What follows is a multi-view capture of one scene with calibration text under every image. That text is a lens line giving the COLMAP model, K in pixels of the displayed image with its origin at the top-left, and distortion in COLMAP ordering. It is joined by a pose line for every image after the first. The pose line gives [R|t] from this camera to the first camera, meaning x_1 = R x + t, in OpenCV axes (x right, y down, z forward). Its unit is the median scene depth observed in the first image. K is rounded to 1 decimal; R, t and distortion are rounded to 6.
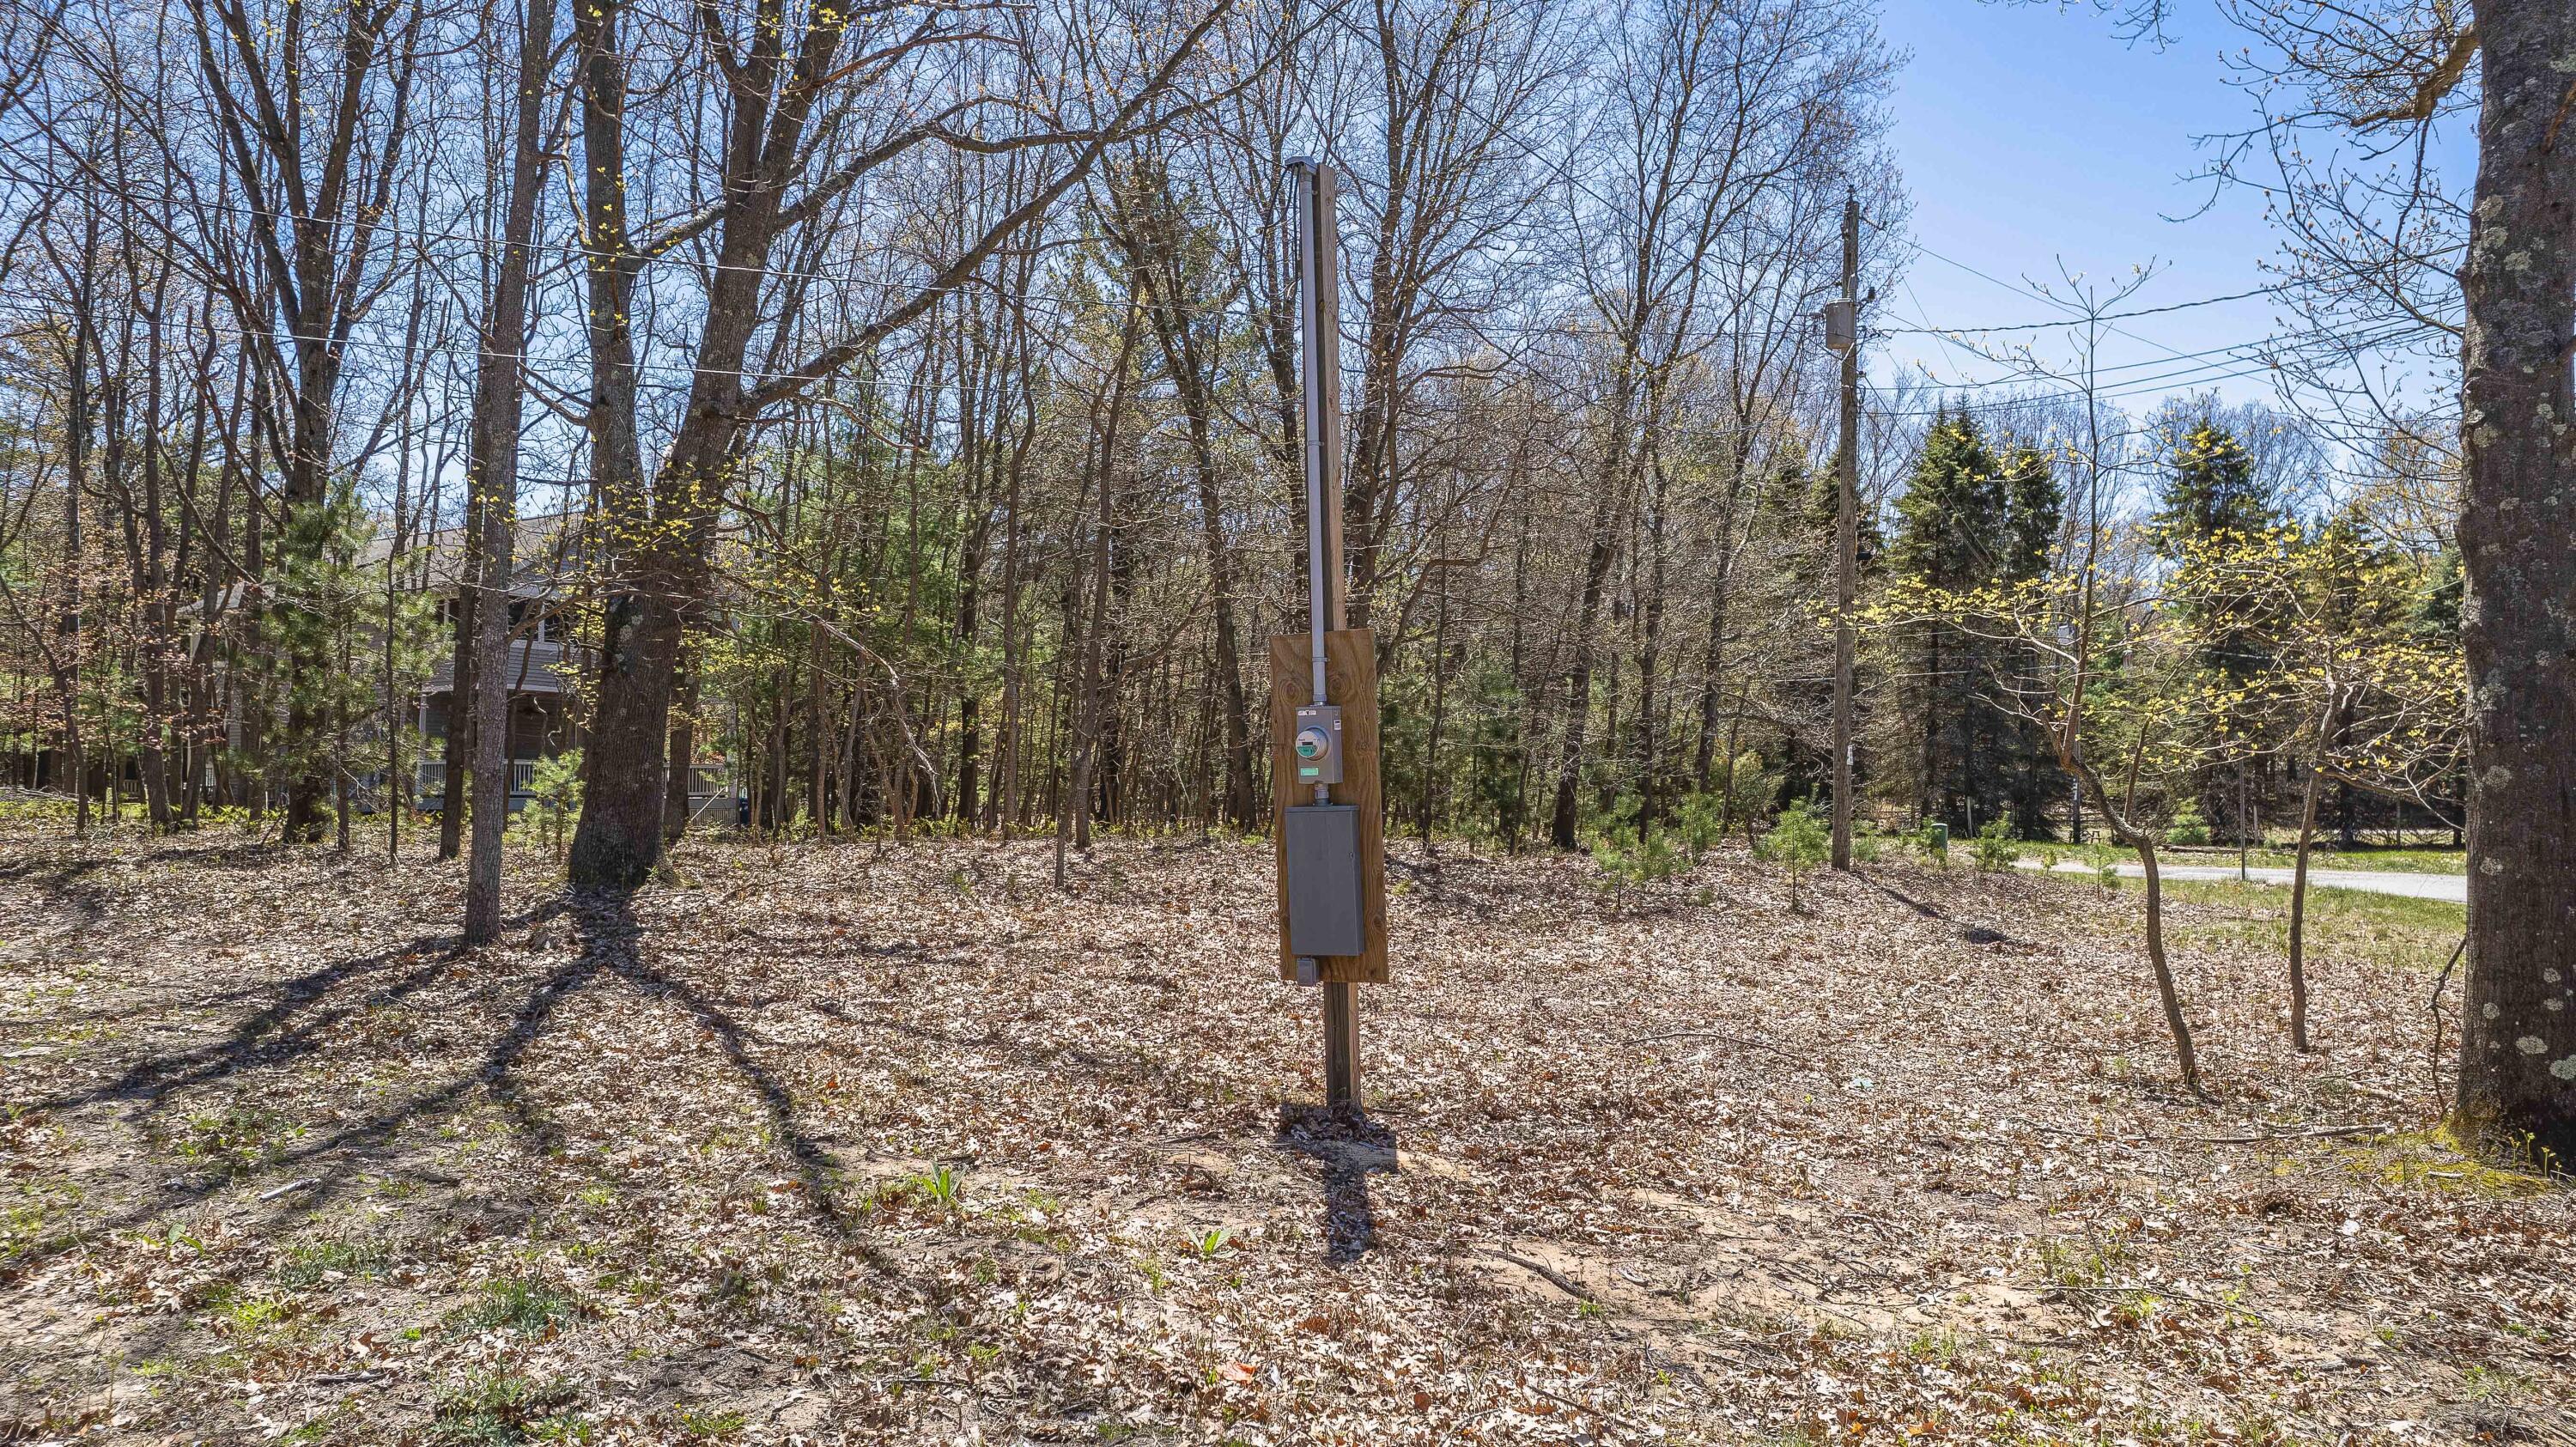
lens RADIAL K [[1734.6, 0, 1294.1], [0, 1734.6, 717.4], [0, 0, 1]] dist [0.006861, 0.005026]
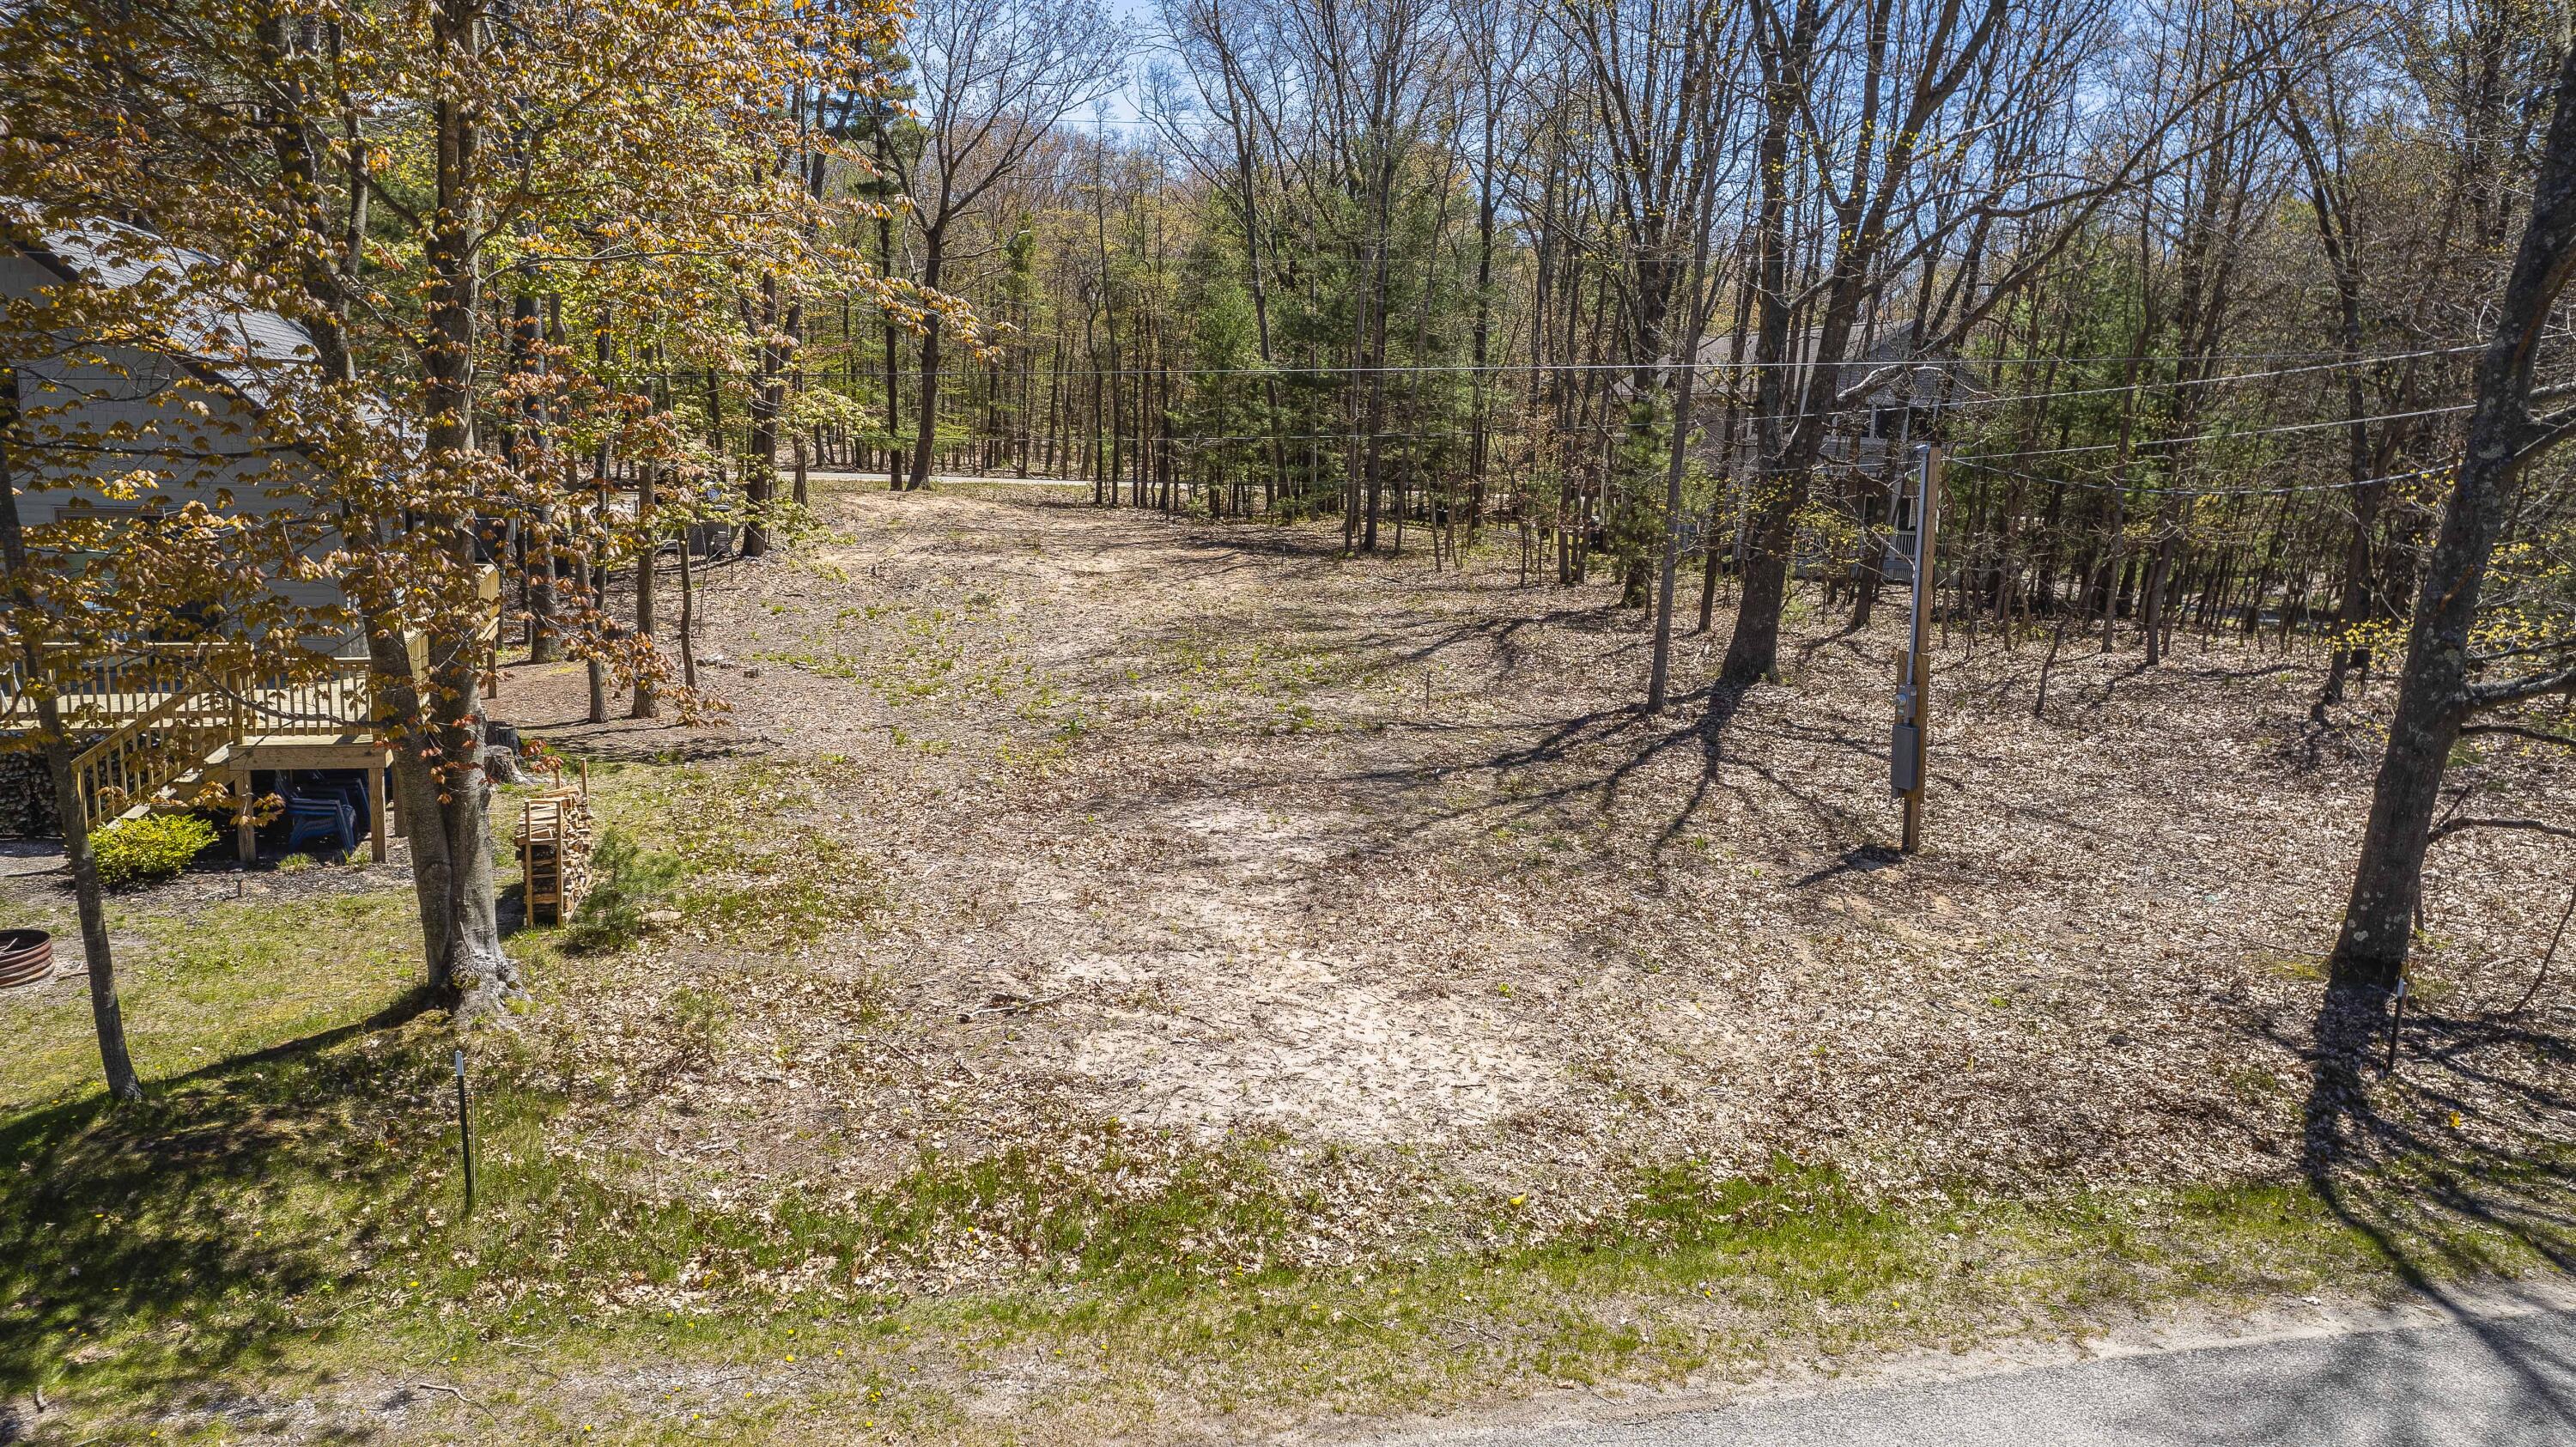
lens RADIAL K [[1734.6, 0, 1291.9], [0, 1734.6, 718.0], [0, 0, 1]] dist [0.006861, 0.005026]
pose [[0.726622, 0.135930, -0.673457, 0.780673], [-0.018207, 0.983698, 0.178904, -0.286337], [0.686797, -0.117734, 0.717251, -0.991820]]
